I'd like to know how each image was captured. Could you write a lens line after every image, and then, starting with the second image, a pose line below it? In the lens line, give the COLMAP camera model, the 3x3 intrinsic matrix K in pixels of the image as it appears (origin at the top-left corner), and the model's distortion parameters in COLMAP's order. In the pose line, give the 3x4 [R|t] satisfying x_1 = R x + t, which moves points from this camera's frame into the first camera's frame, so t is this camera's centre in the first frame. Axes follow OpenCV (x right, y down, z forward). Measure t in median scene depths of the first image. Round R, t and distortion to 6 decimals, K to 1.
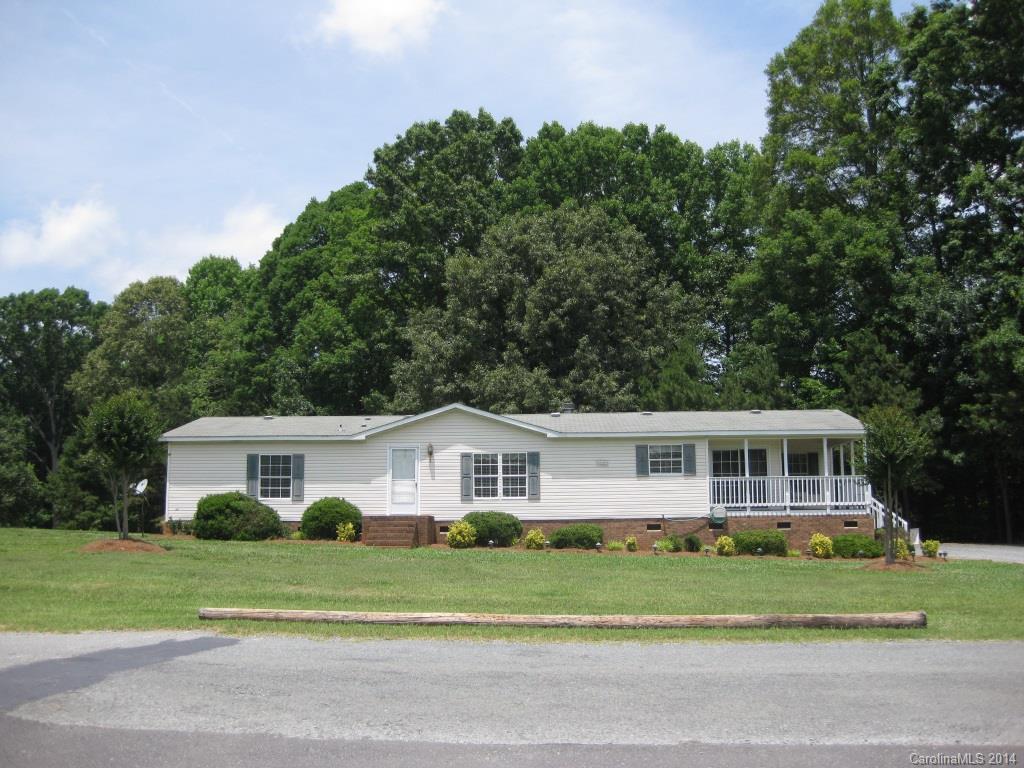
lens RADIAL K [[1048.3, 0, 512.0], [0, 1048.3, 384.0], [0, 0, 1]] dist [-0.183096, 0.148967]
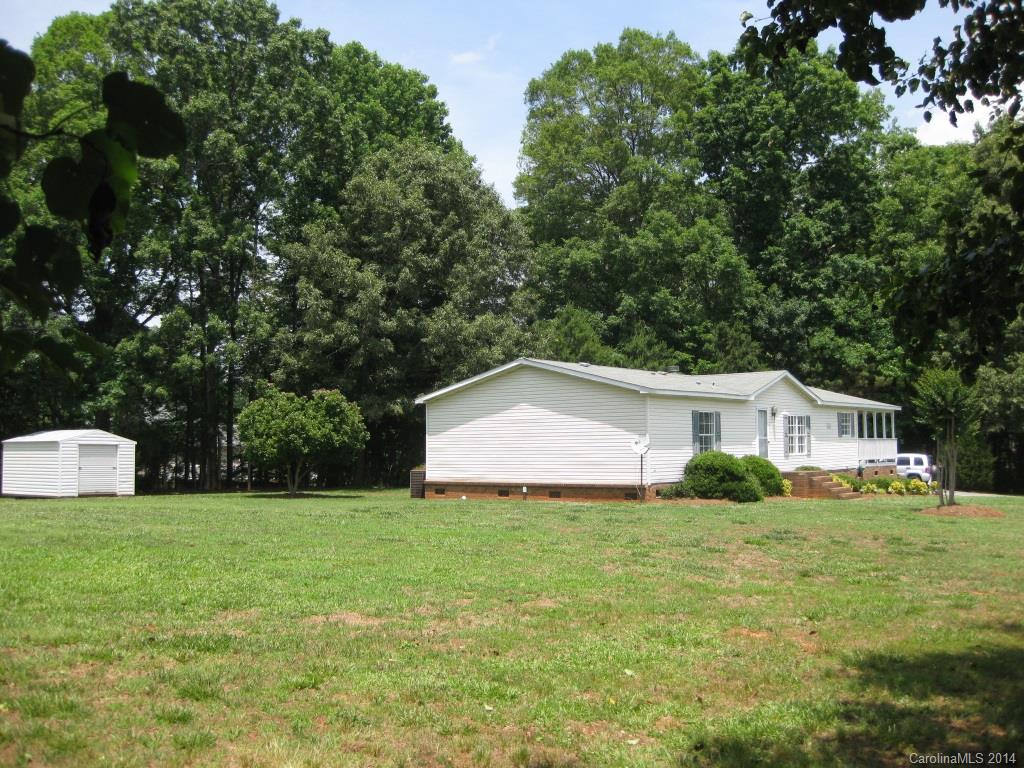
lens RADIAL K [[1048.3, 0, 512.0], [0, 1048.3, 384.0], [0, 0, 1]] dist [-0.183096, 0.148967]
pose [[0.594344, 0.051196, 0.802580, -1.120732], [-0.110221, 0.993740, 0.018233, 0.044232], [-0.796622, -0.099298, 0.596266, 0.561817]]
